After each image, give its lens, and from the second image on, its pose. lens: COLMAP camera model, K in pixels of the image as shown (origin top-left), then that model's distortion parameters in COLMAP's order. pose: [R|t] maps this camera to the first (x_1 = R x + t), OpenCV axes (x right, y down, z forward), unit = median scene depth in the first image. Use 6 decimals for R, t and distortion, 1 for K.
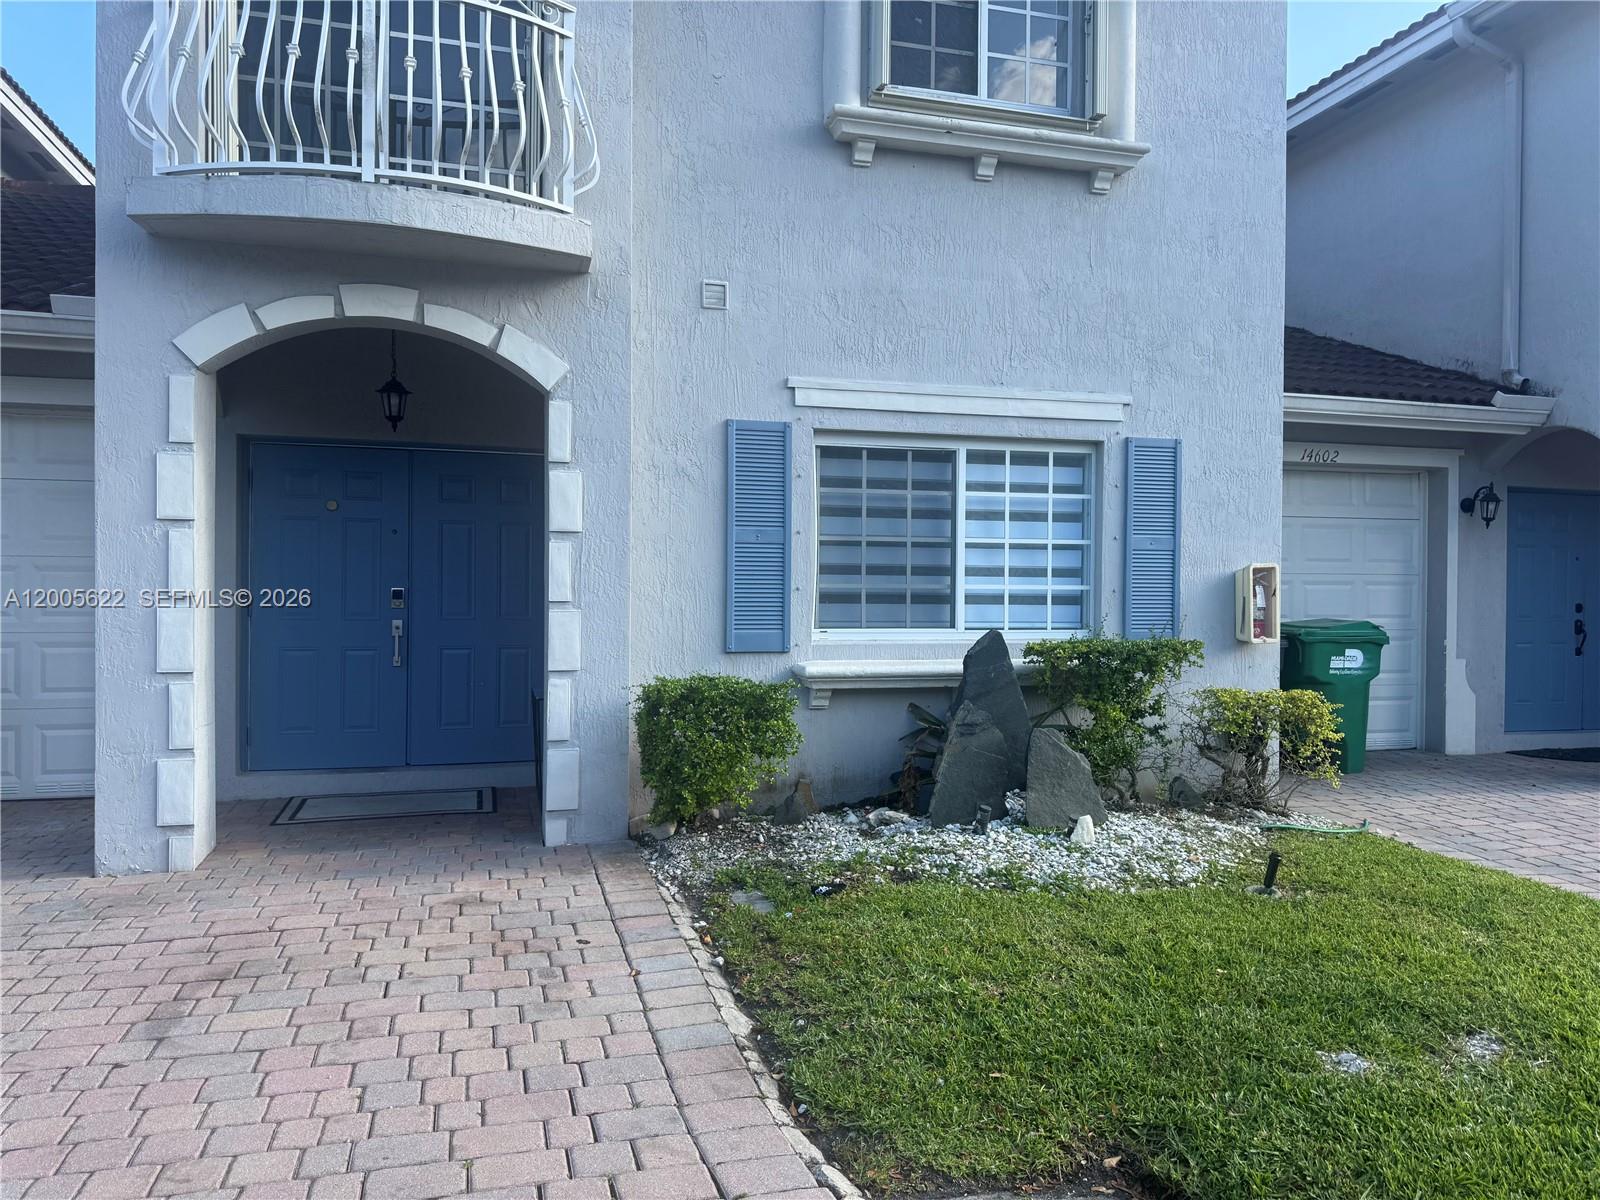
lens RADIAL K [[1126.3, 0, 795.1], [0, 1126.3, 605.9], [0, 0, 1]] dist [0.083296, -0.098915]
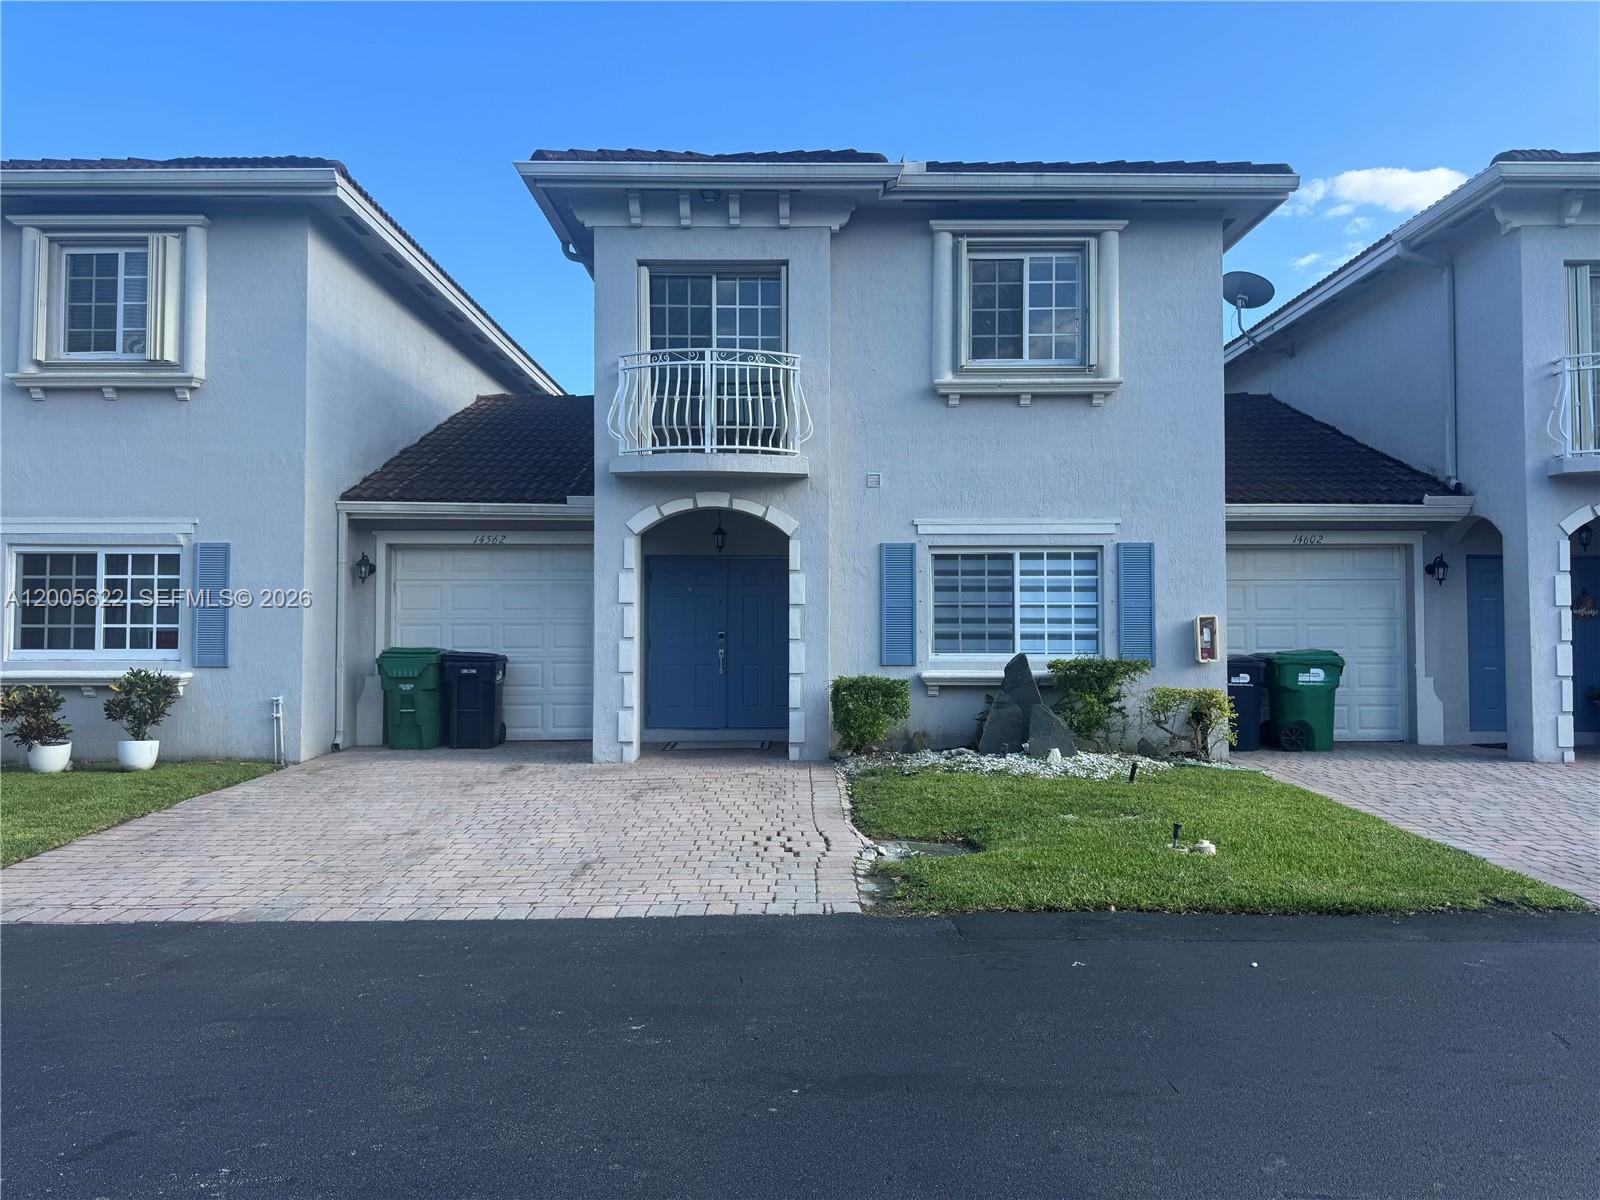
lens RADIAL K [[1126.3, 0, 795.1], [0, 1126.3, 605.9], [0, 0, 1]] dist [0.083296, -0.098915]
pose [[0.961152, -0.012568, -0.275734, 0.313873], [0.003298, 0.999414, -0.034058, 0.005361], [0.276001, 0.031825, 0.960630, -0.843821]]
